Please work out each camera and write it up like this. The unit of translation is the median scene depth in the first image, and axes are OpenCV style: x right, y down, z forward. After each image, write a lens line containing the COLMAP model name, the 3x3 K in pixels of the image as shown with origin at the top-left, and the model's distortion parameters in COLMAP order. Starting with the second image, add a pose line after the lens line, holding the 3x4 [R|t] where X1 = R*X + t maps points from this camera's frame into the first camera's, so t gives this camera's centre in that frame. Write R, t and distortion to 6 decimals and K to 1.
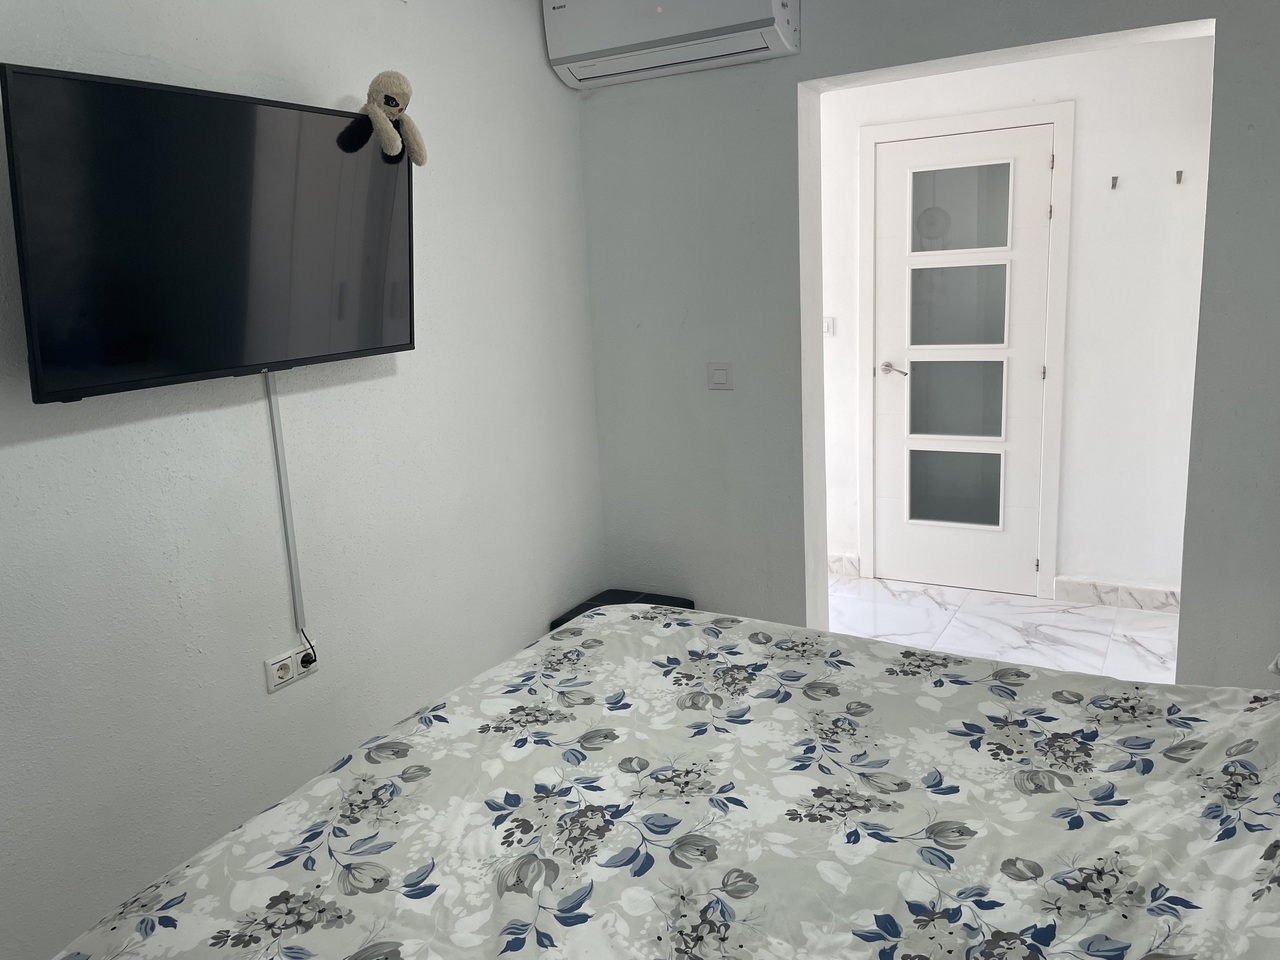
lens RADIAL K [[965.7, 0, 639.9], [0, 965.7, 476.6], [0, 0, 1]] dist [0.100312, -0.129952]
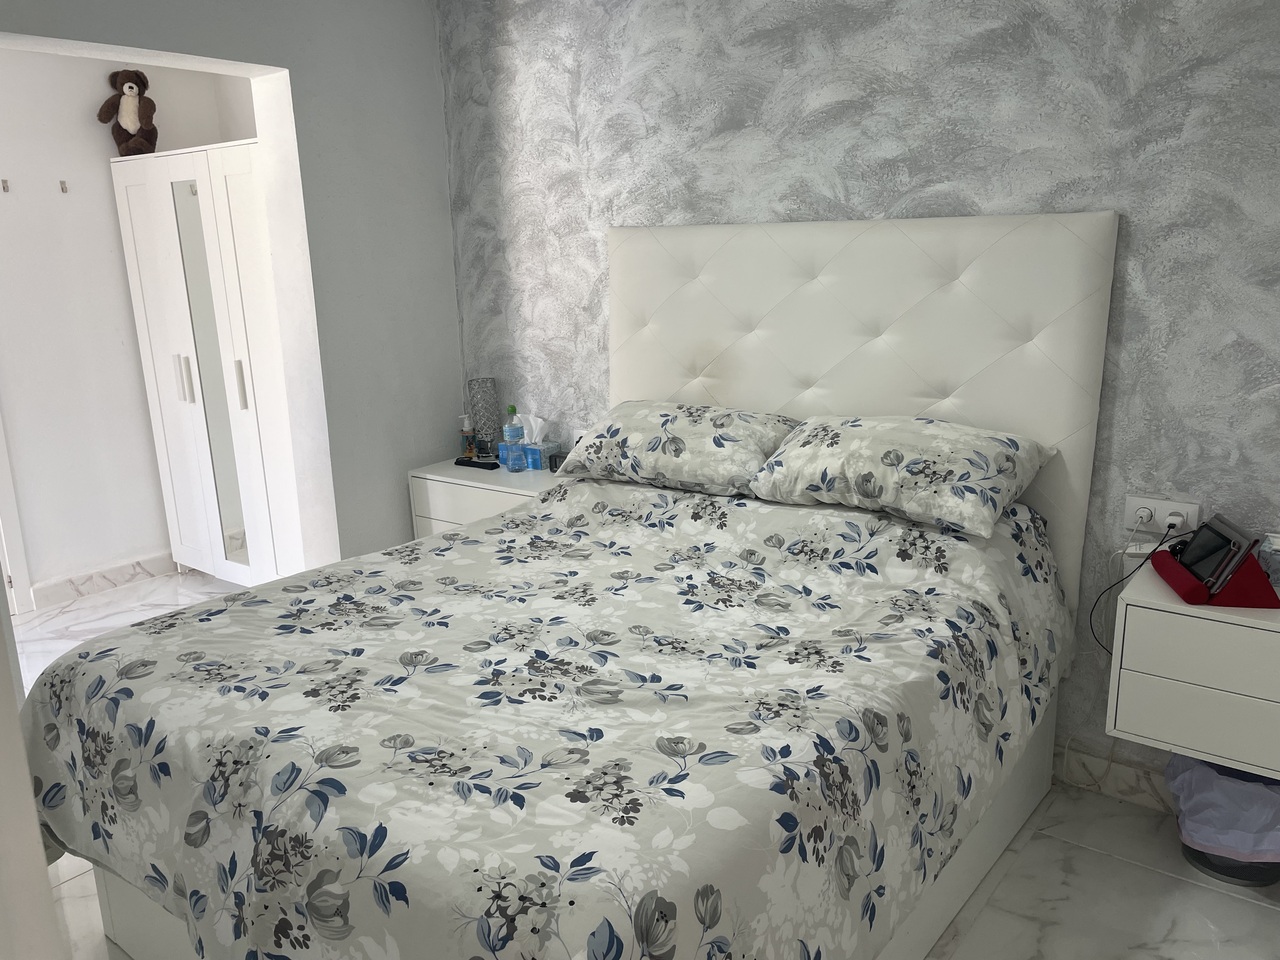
lens RADIAL K [[965.7, 0, 637.4], [0, 965.7, 480.4], [0, 0, 1]] dist [0.100312, -0.129952]
pose [[0.134249, -0.180744, 0.974325, -1.018791], [0.223785, 0.963355, 0.147875, -0.022633], [-0.965348, 0.198187, 0.169778, 0.547903]]
